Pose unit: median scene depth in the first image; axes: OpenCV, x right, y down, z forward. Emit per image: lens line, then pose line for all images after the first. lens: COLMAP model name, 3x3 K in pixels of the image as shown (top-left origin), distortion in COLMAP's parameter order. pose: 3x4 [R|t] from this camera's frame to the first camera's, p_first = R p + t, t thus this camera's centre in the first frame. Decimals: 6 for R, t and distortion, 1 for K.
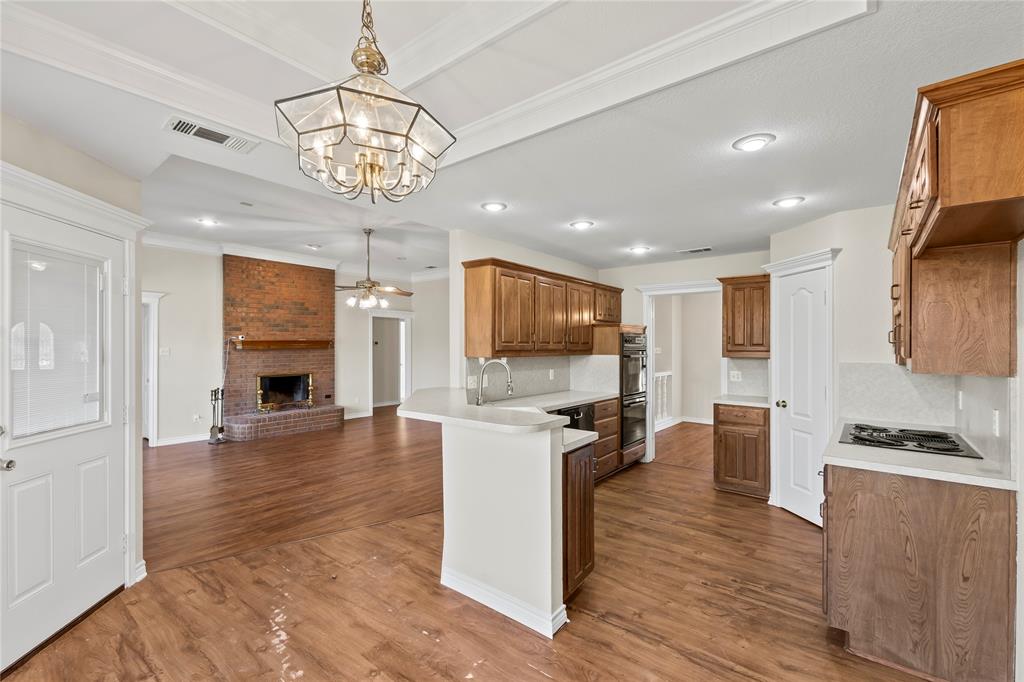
lens RADIAL K [[450.8, 0, 512.7], [0, 450.8, 345.0], [0, 0, 1]] dist [-0.002071, -0.000960]
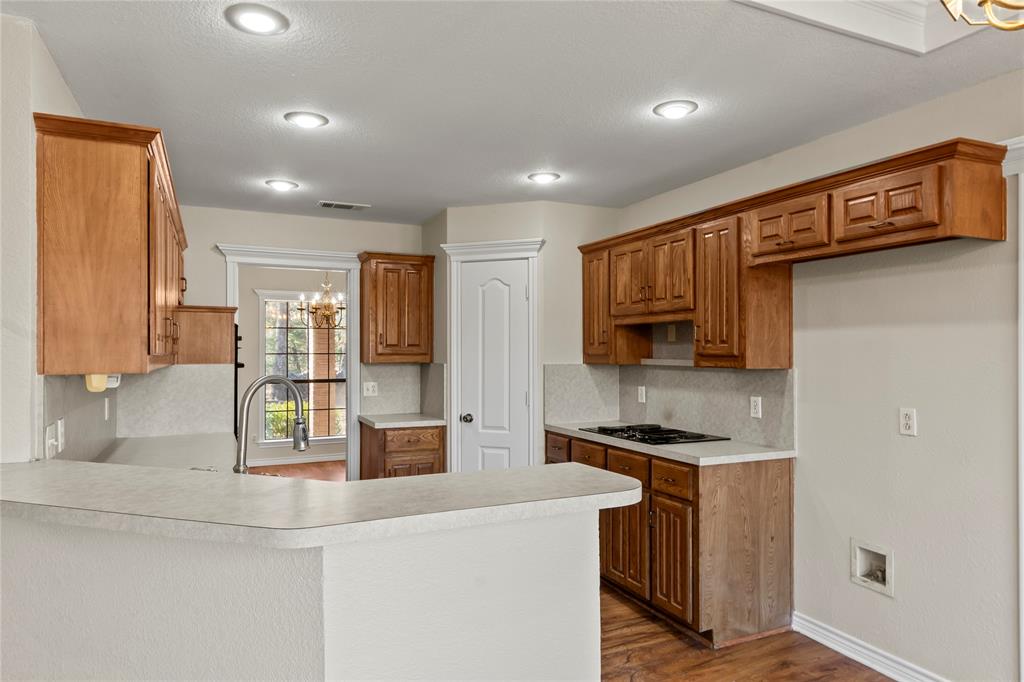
lens RADIAL K [[630.7, 0, 509.5], [0, 630.7, 341.2], [0, 0, 1]] dist [-0.006204, -0.001749]
pose [[0.435670, 0.010468, 0.900045, -0.522571], [0.001807, 0.999920, -0.012504, 0.008558], [-0.900104, 0.007074, 0.435617, 0.573294]]
